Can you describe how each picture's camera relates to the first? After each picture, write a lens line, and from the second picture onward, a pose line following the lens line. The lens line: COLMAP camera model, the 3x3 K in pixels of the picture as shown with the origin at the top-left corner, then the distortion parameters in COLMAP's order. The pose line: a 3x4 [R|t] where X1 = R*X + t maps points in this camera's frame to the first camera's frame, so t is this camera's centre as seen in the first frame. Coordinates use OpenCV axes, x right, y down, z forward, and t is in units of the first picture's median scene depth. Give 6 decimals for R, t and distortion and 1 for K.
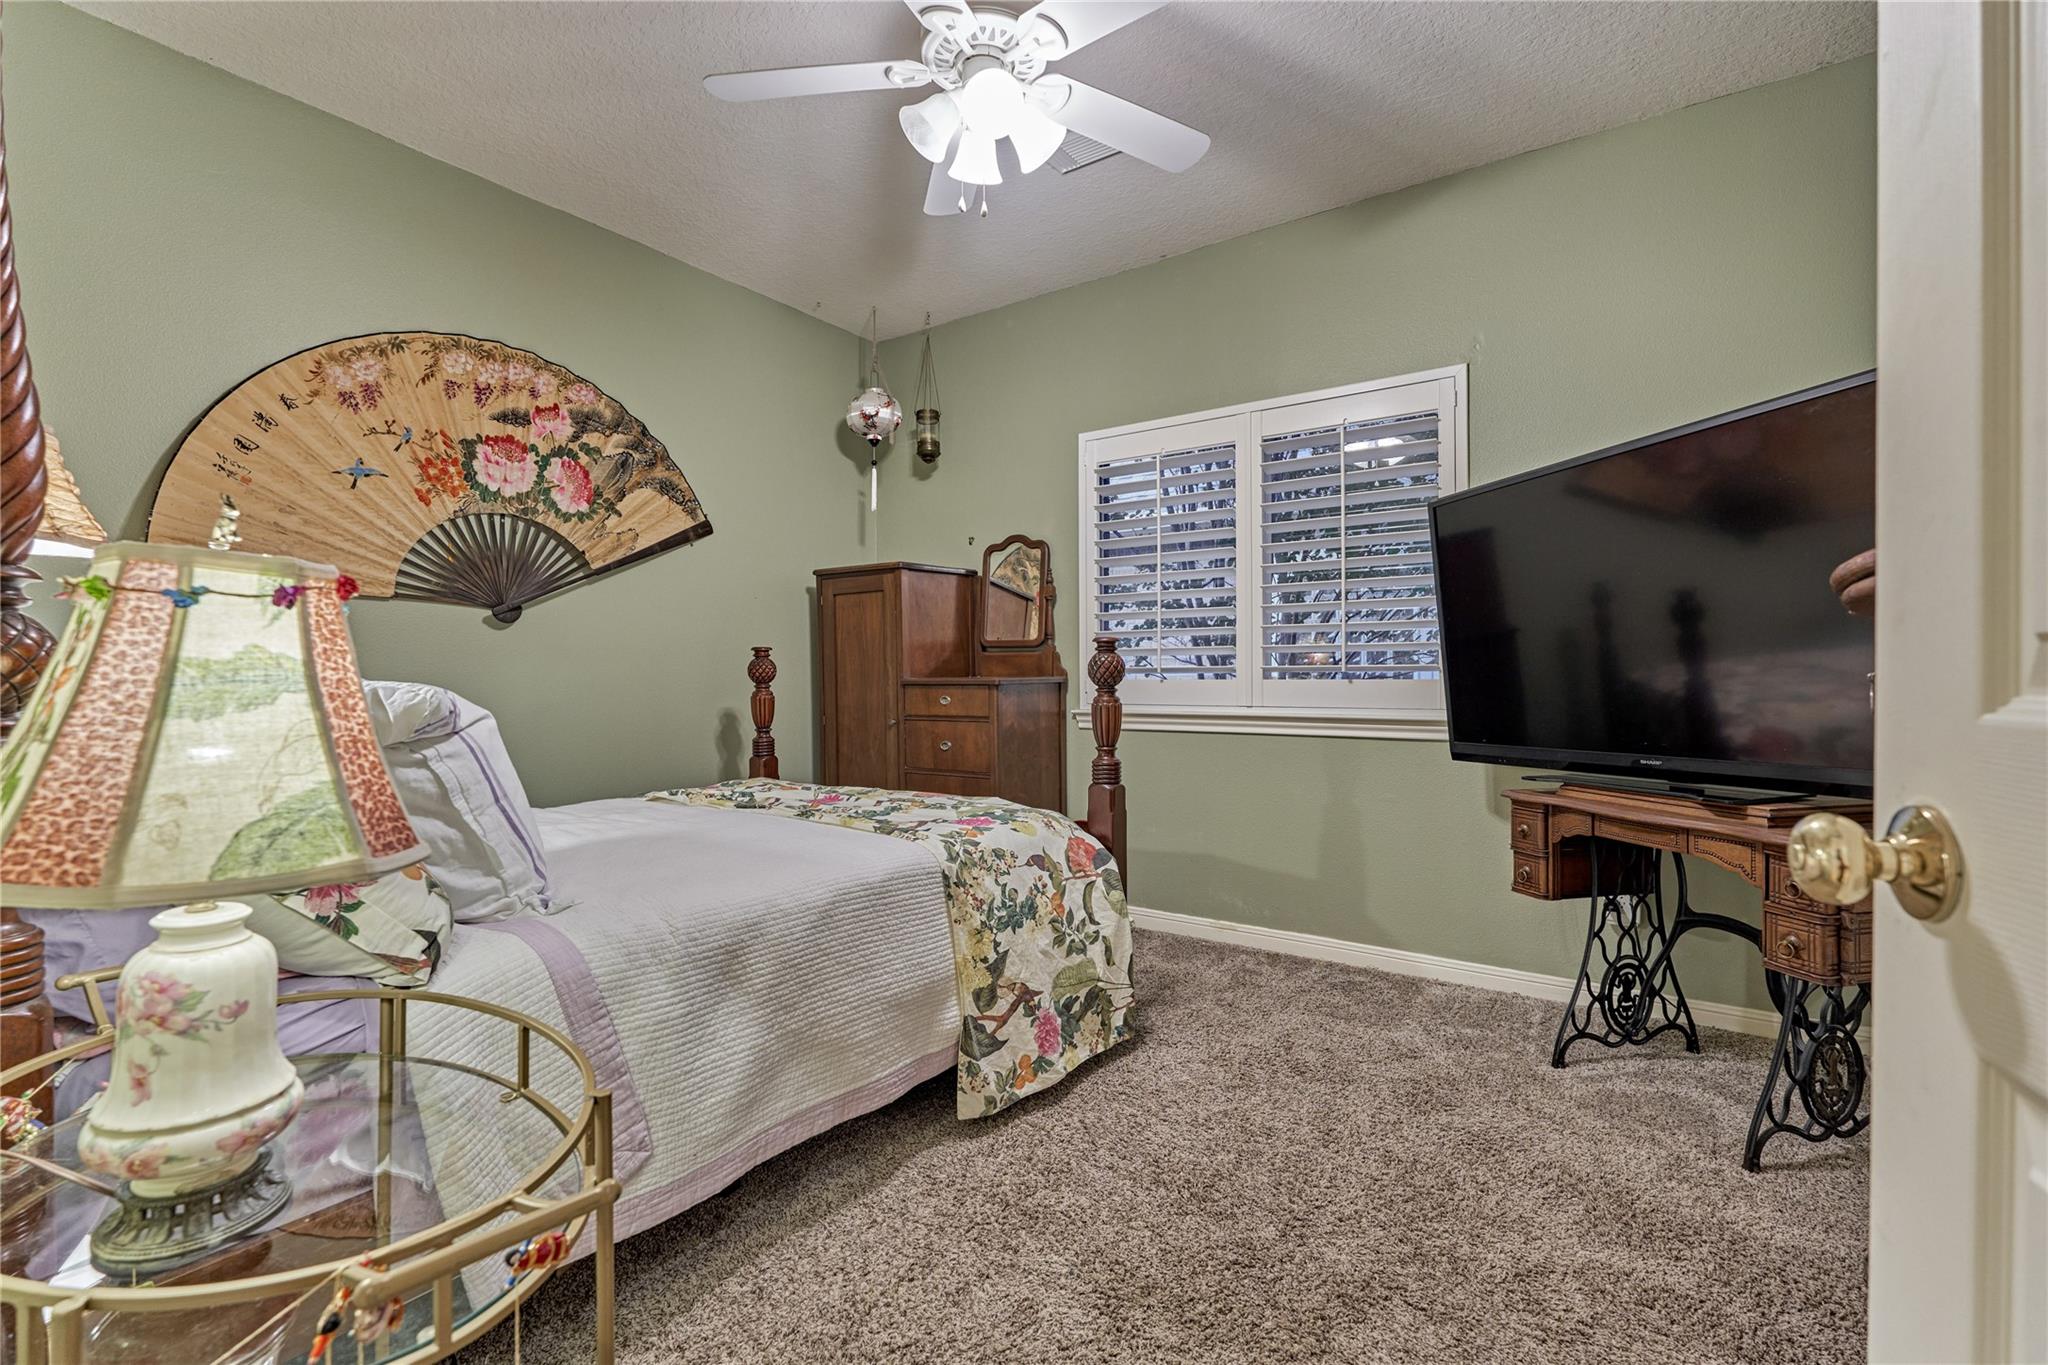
lens RADIAL K [[959.5, 0, 1024.0], [0, 959.5, 682.5], [0, 0, 1]] dist [-0.000774, -0.000052]
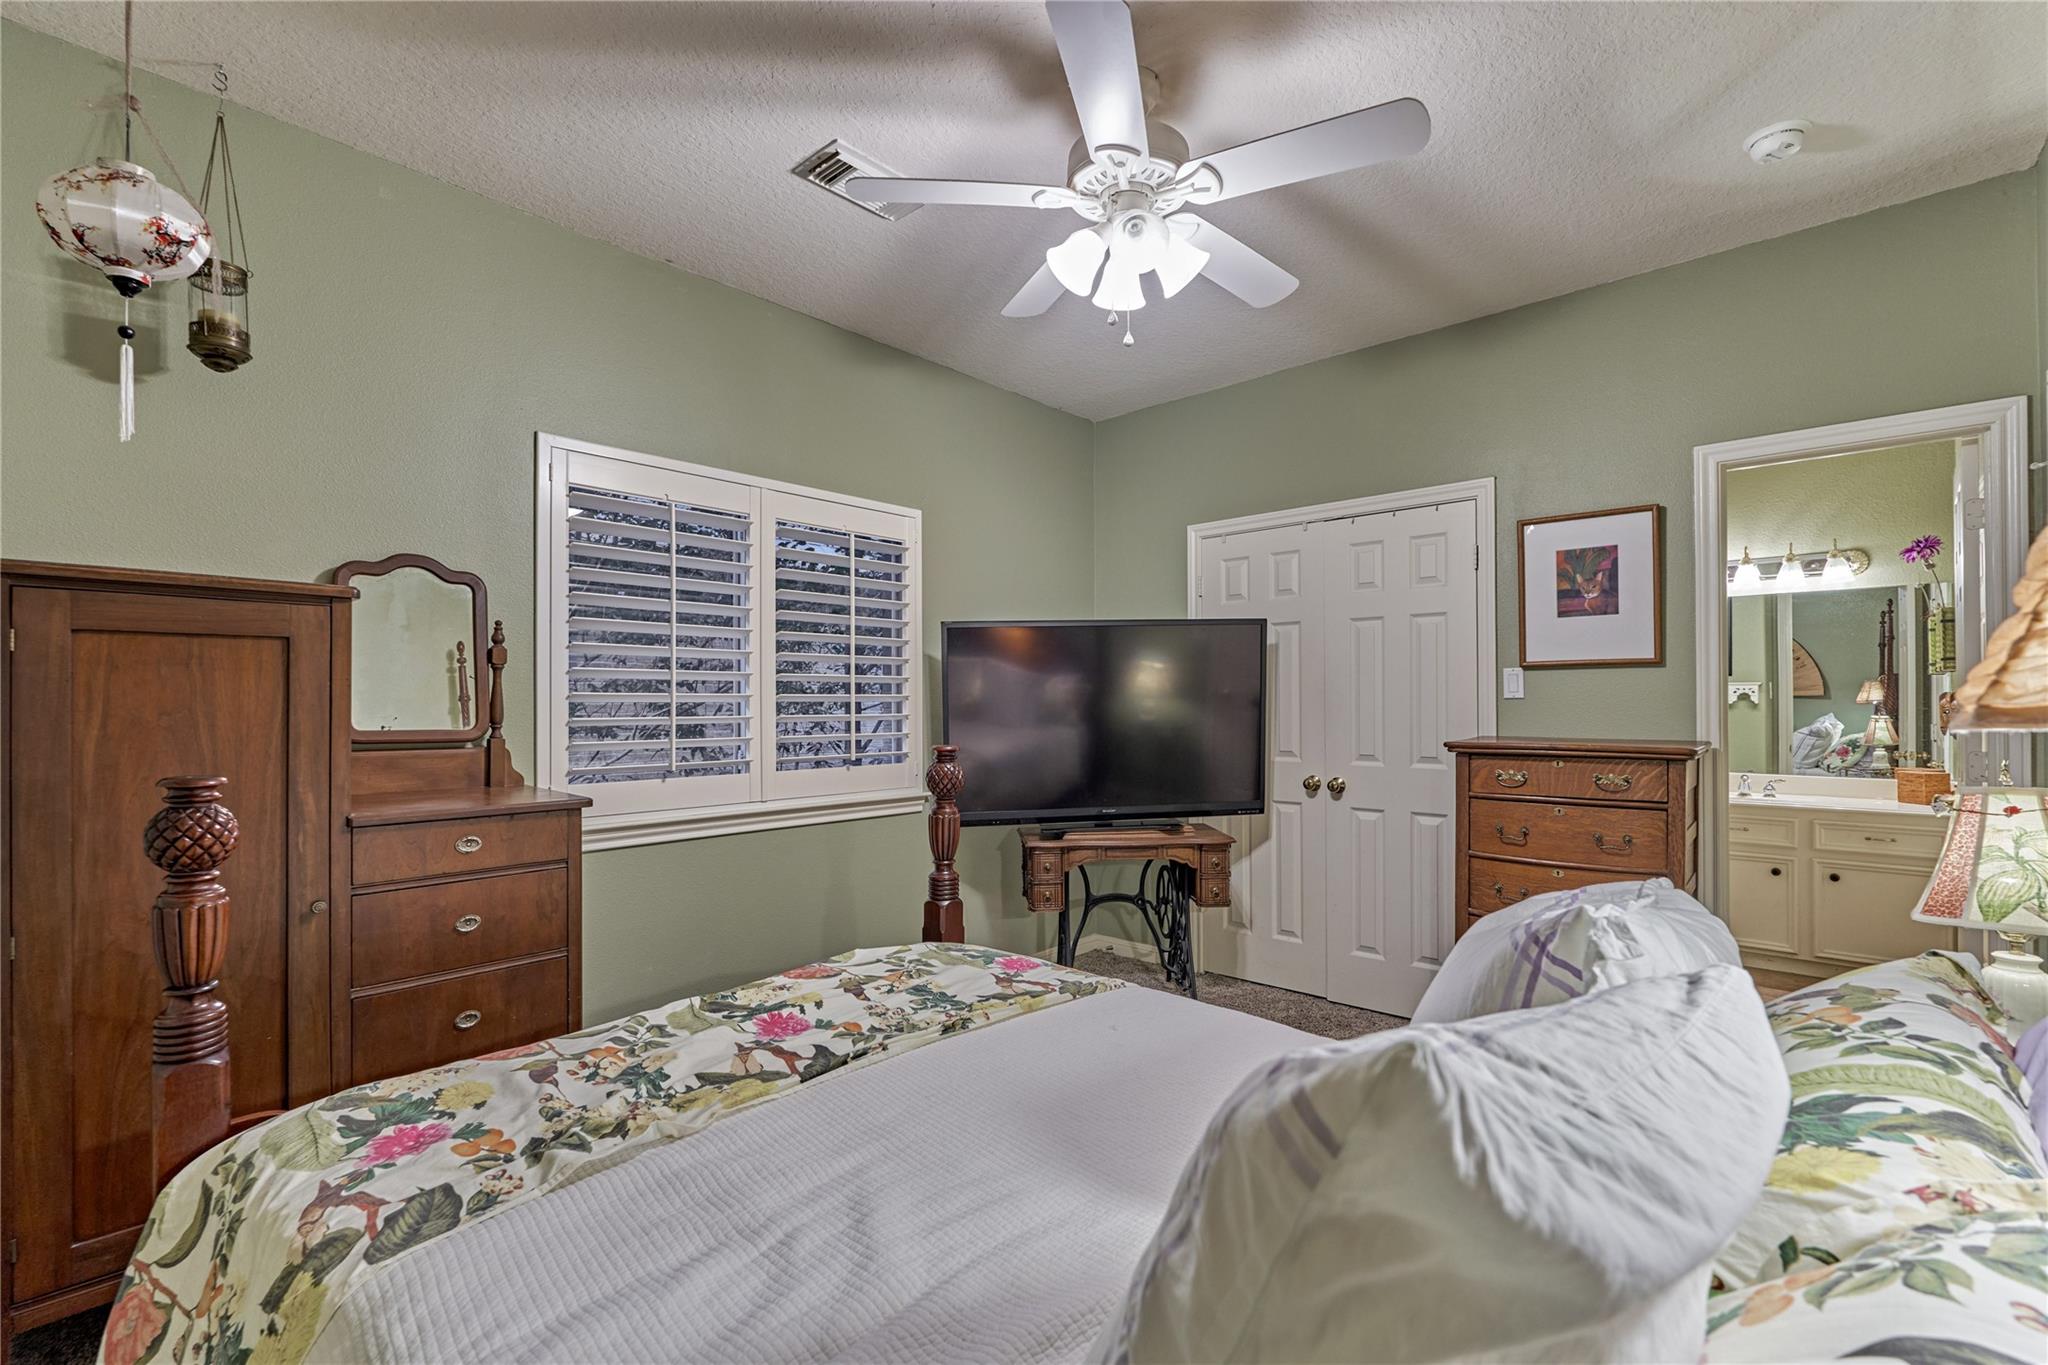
lens RADIAL K [[922.3, 0, 1023.9], [0, 922.3, 701.7], [0, 0, 1]] dist [0.000692, 0.000079]
pose [[0.096074, 0.003346, 0.995369, -0.640832], [0.004152, 0.999984, -0.003762, -0.067483], [-0.995365, 0.004494, 0.096059, 0.659317]]
